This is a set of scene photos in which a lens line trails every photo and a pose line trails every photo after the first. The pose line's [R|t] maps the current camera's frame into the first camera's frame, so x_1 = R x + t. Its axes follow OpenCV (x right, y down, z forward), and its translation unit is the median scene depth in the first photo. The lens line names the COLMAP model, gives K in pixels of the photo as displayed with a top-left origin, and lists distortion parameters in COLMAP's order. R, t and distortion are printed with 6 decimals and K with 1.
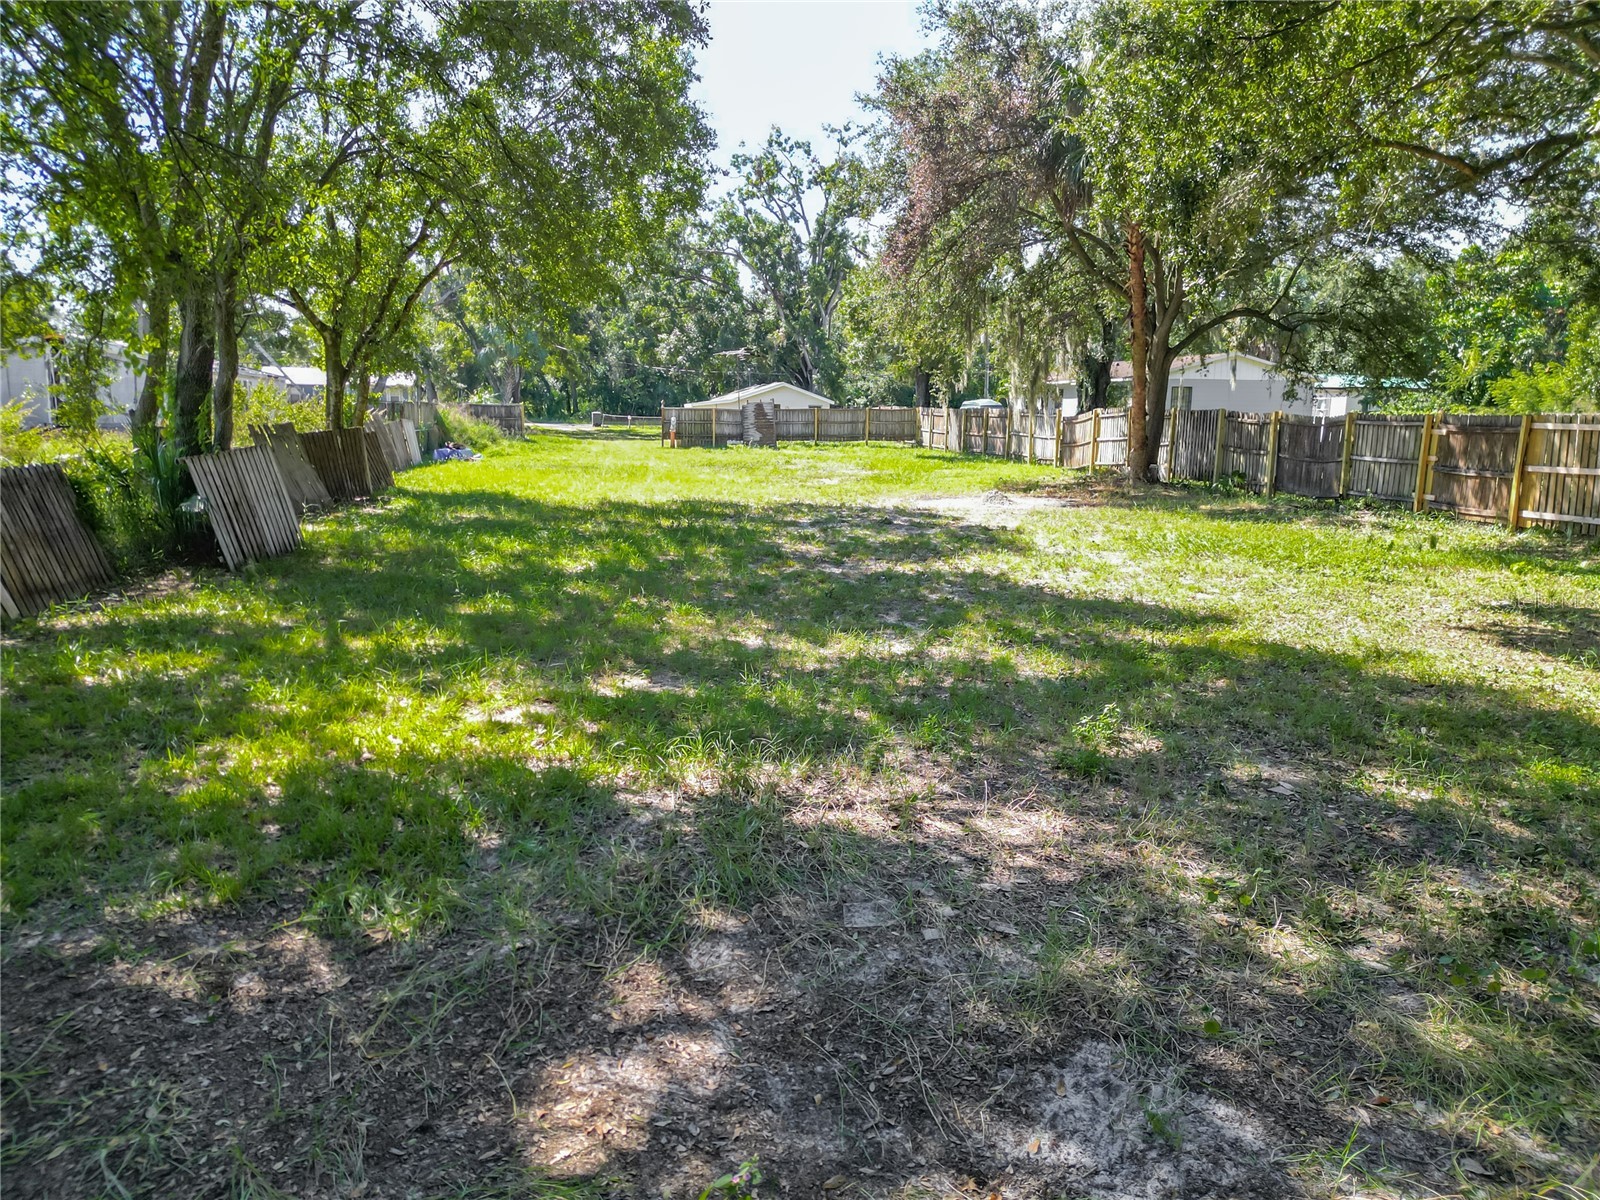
lens RADIAL K [[1130.0, 0, 796.1], [0, 1130.0, 619.5], [0, 0, 1]] dist [0.065610, -0.061137]
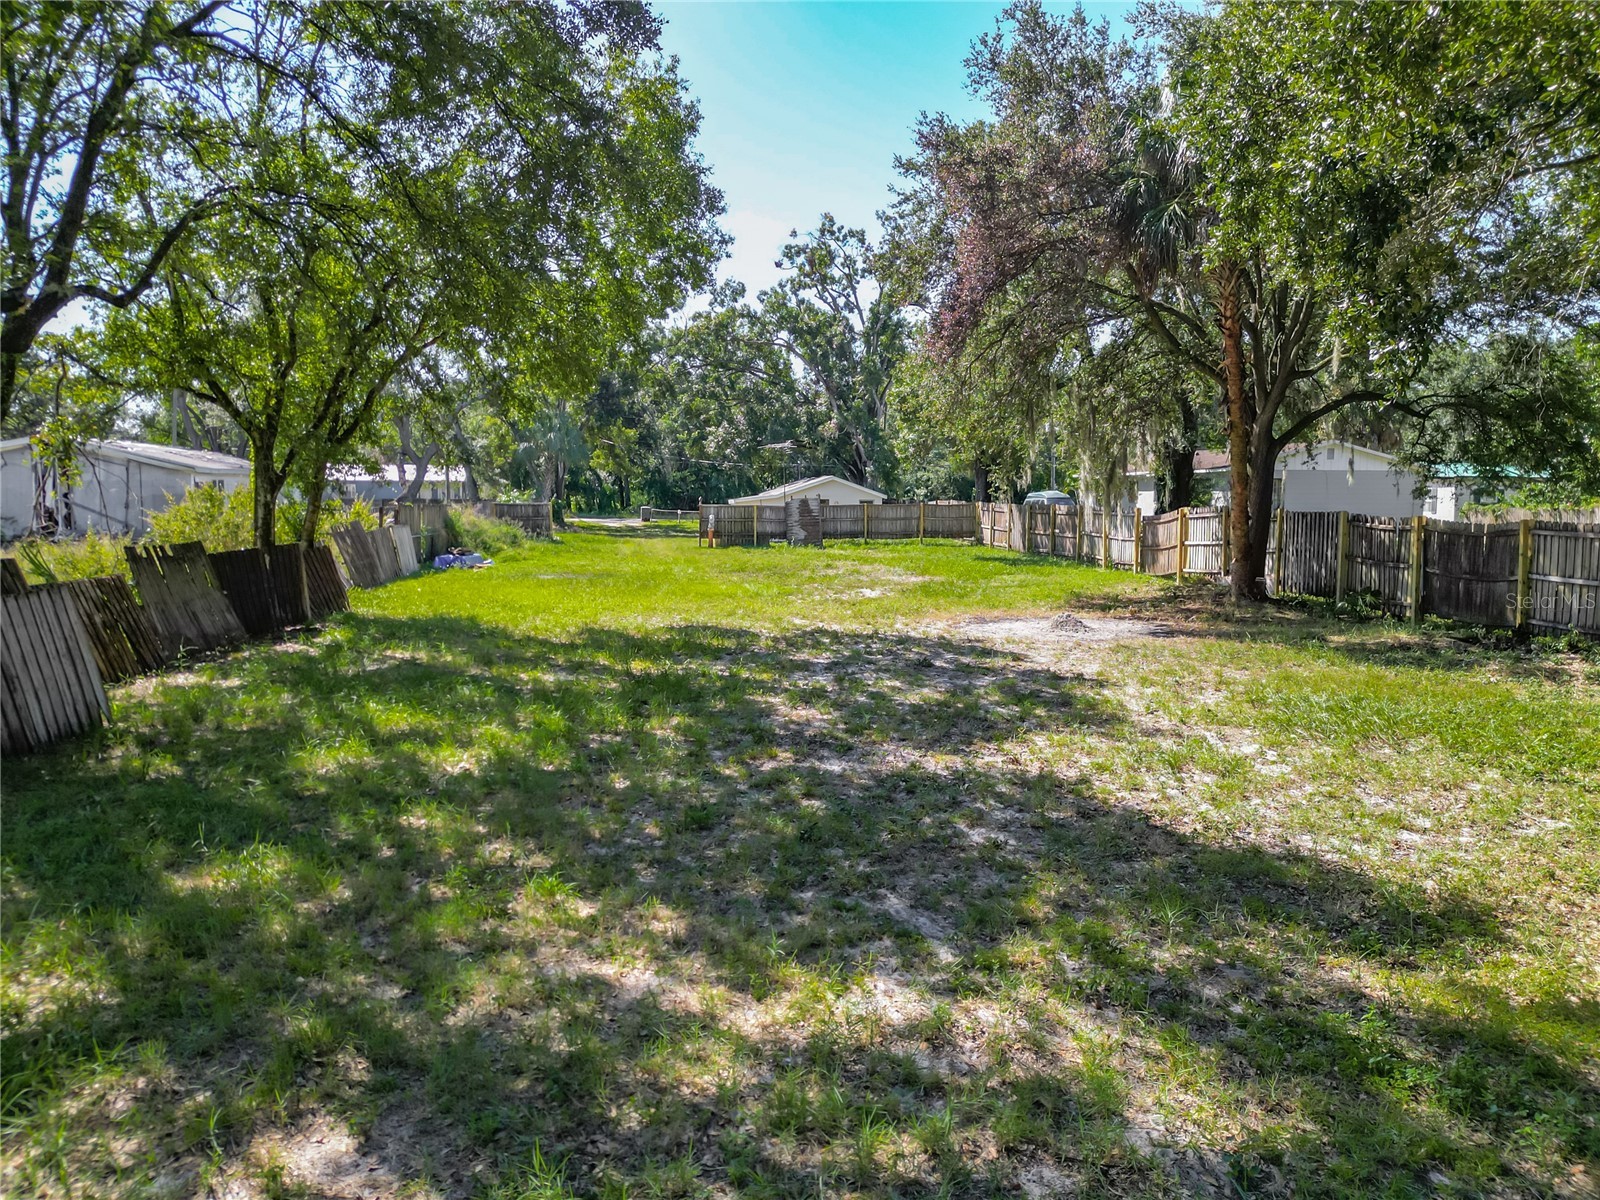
lens RADIAL K [[1132.7, 0, 800.0], [0, 1132.7, 600.0], [0, 0, 1]] dist [0.047397, -0.035596]
pose [[0.998453, -0.002320, -0.055552, 0.015805], [-0.002846, 0.995687, -0.092734, -0.024366], [0.055527, 0.092749, 0.994140, 0.093141]]
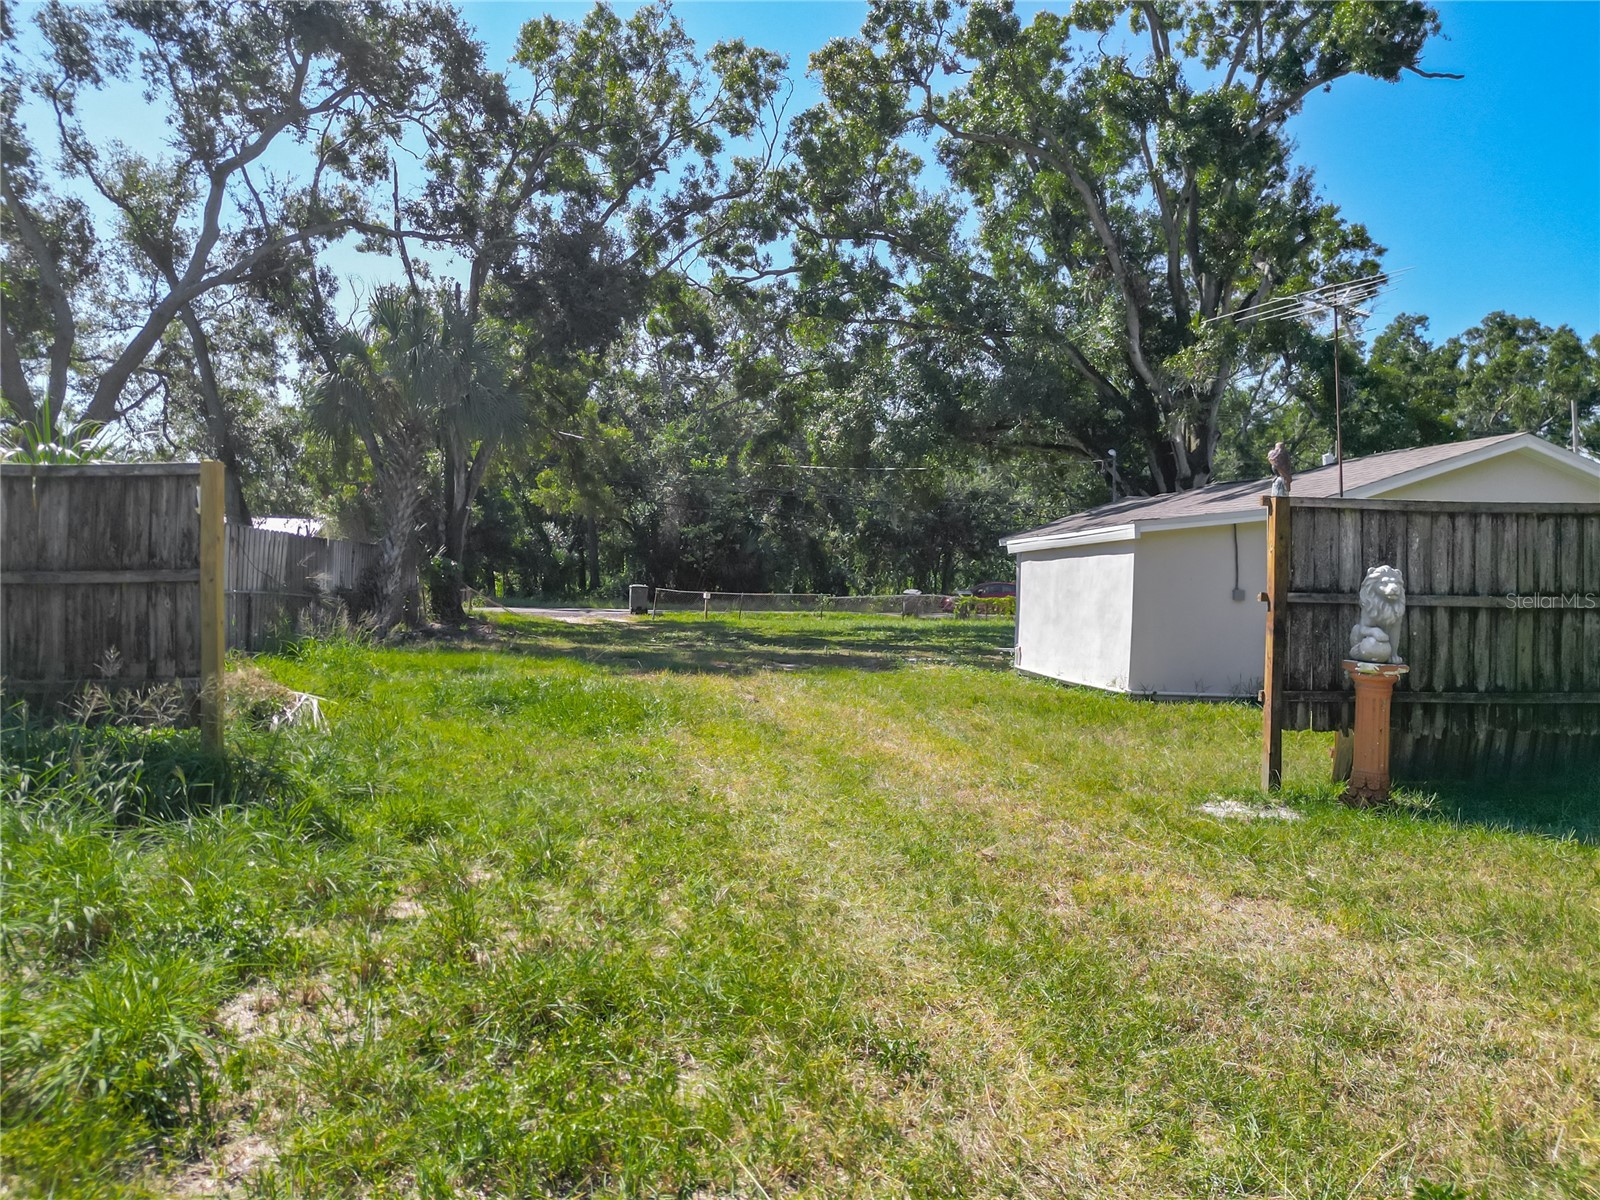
lens RADIAL K [[1128.1, 0, 783.6], [0, 1128.1, 598.0], [0, 0, 1]] dist [0.178158, -0.234335]
pose [[0.999827, 0.007418, -0.017073, -0.181942], [-0.010347, 0.983898, -0.178433, -0.157007], [0.015474, 0.178578, 0.983804, 0.901755]]
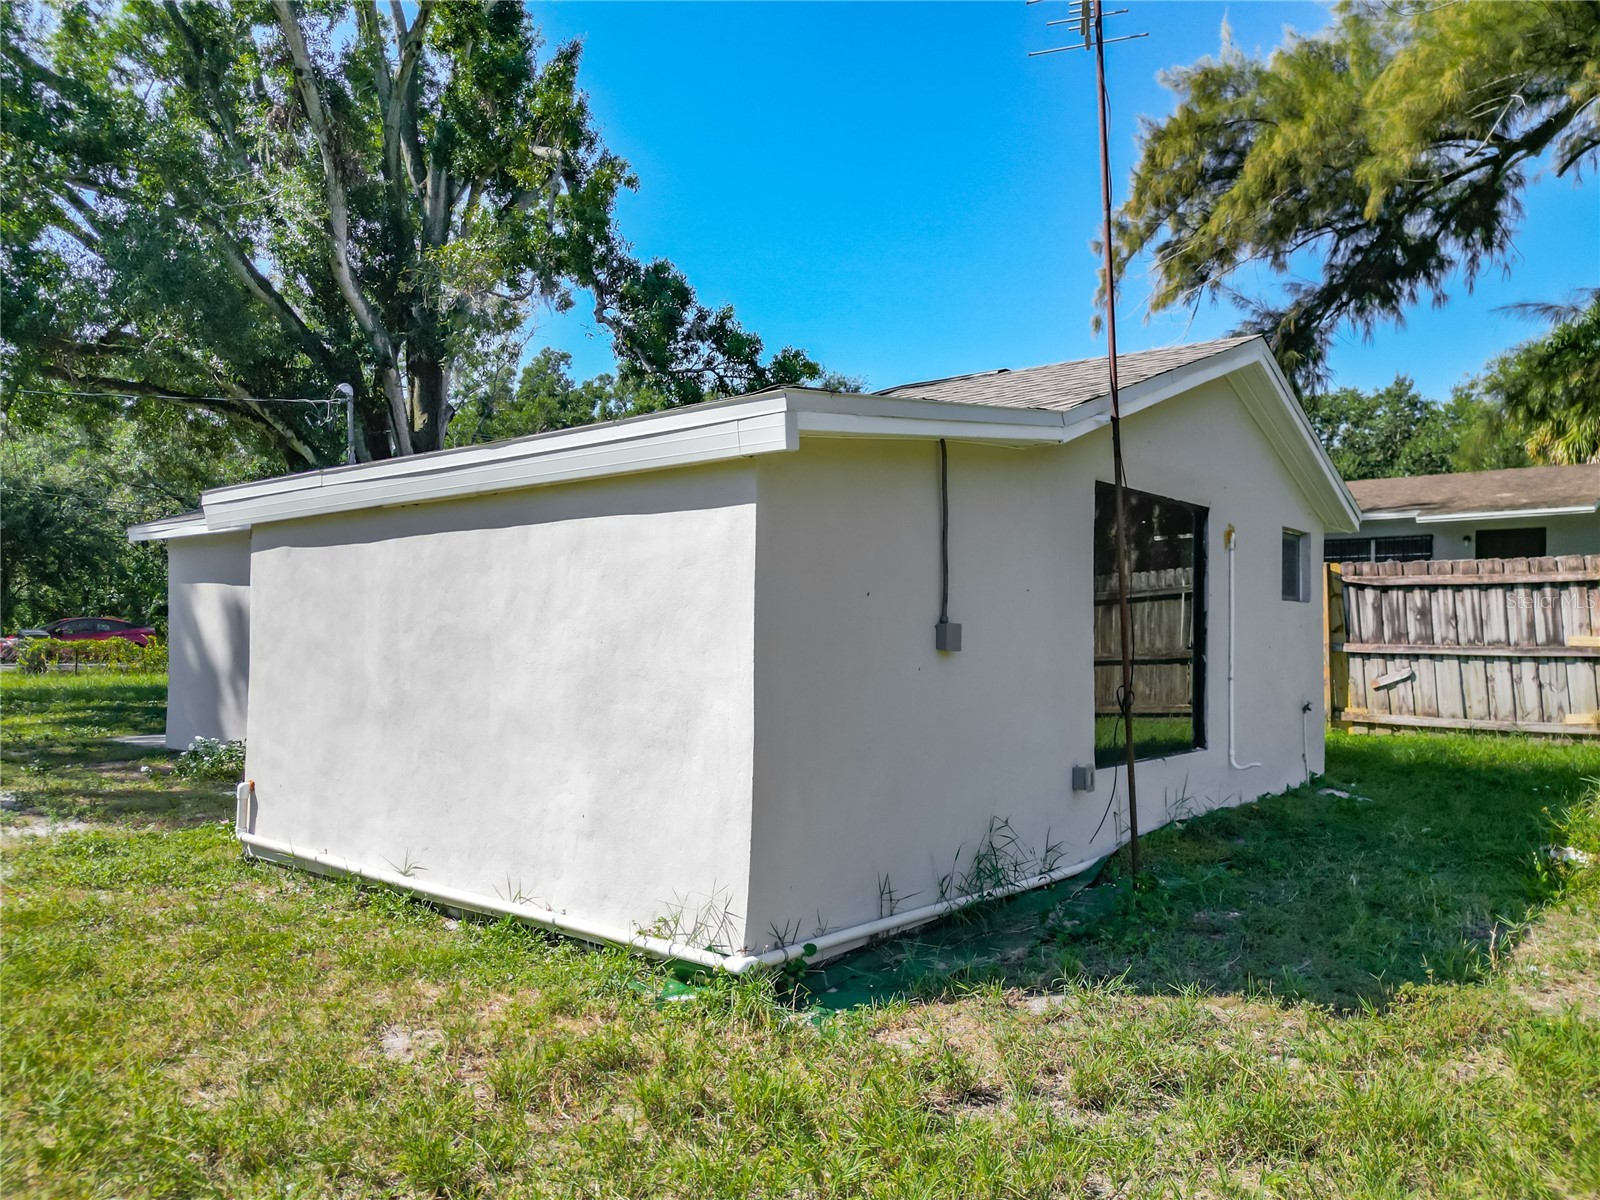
lens RADIAL K [[1126.0, 0, 793.1], [0, 1126.0, 634.3], [0, 0, 1]] dist [0.061936, -0.057298]
pose [[0.743999, -0.005881, 0.668155, -0.157950], [0.126577, 0.983096, -0.132293, -0.193561], [-0.656083, 0.182999, 0.732166, 1.093643]]
